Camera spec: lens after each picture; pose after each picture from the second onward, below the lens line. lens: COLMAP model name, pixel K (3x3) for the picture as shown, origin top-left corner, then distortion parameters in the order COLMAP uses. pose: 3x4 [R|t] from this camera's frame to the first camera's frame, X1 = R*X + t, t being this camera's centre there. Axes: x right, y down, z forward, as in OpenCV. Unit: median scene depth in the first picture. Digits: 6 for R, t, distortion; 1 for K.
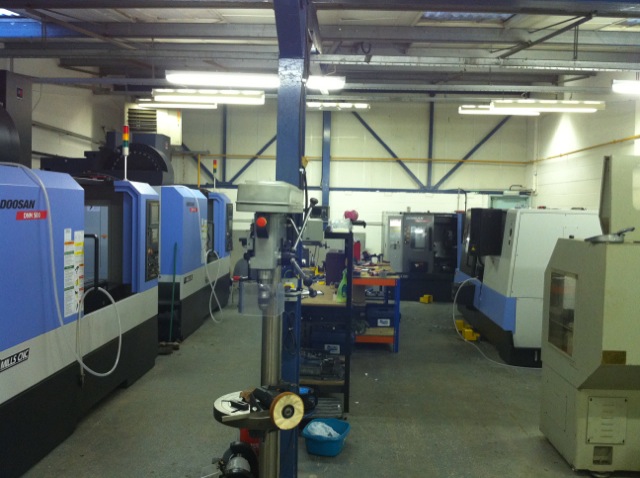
lens RADIAL K [[622.0, 0, 320.0], [0, 622.0, 239.0], [0, 0, 1]] dist [0.001424, -0.018341]
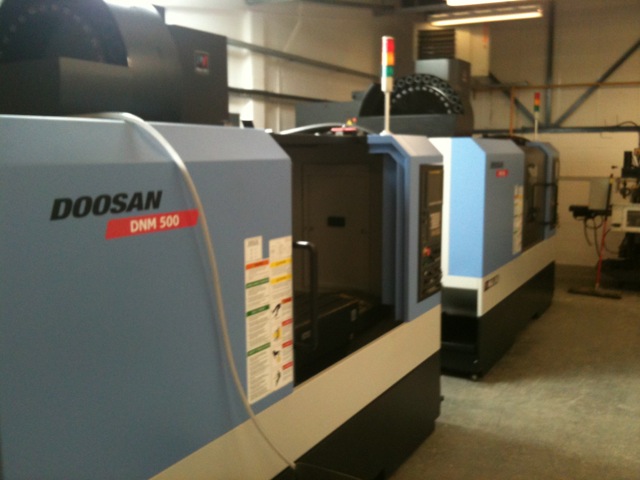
lens RADIAL K [[690.6, 0, 322.1], [0, 690.6, 248.7], [0, 0, 1]] dist [0.173207, -0.474083]
pose [[0.899402, 0.036900, -0.435562, -0.074474], [0.000145, 0.996405, 0.084713, -0.040404], [0.437122, -0.076255, 0.896164, 0.367120]]
